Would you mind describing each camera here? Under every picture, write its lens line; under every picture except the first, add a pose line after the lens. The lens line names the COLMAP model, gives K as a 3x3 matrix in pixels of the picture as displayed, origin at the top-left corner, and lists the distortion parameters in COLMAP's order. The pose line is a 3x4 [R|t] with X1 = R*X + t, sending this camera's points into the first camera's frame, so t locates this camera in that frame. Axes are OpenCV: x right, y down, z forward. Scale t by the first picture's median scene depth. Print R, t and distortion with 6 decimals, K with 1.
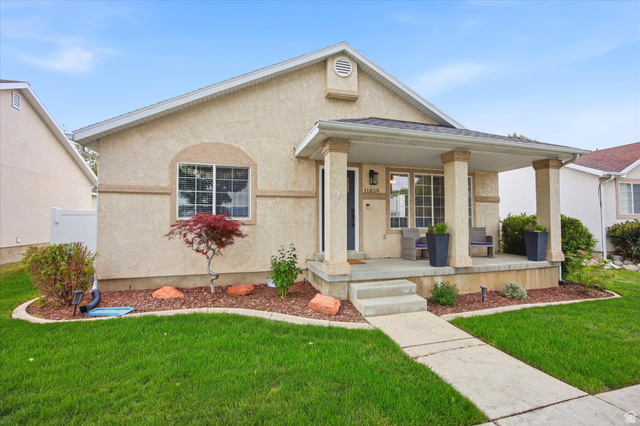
lens RADIAL K [[273.1, 0, 321.3], [0, 273.1, 209.1], [0, 0, 1]] dist [-0.001891, -0.000190]
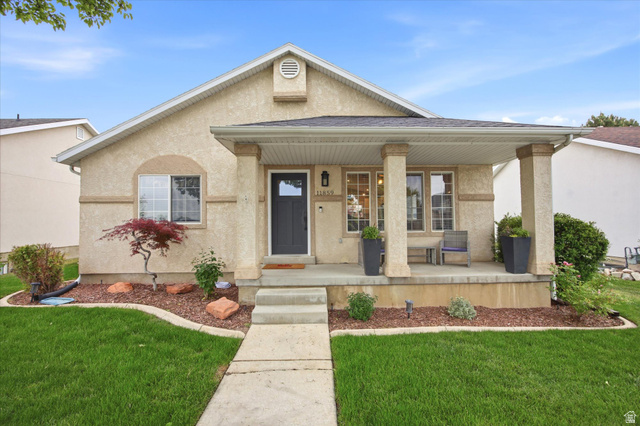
lens RADIAL K [[263.6, 0, 320.0], [0, 263.6, 213.0], [0, 0, 1]] dist [-0.001038, 0.000012]
pose [[0.966578, -0.017327, -0.255787, 0.452949], [0.018676, 0.999822, 0.002849, 0.000698], [0.255692, -0.007531, 0.966729, 0.111461]]
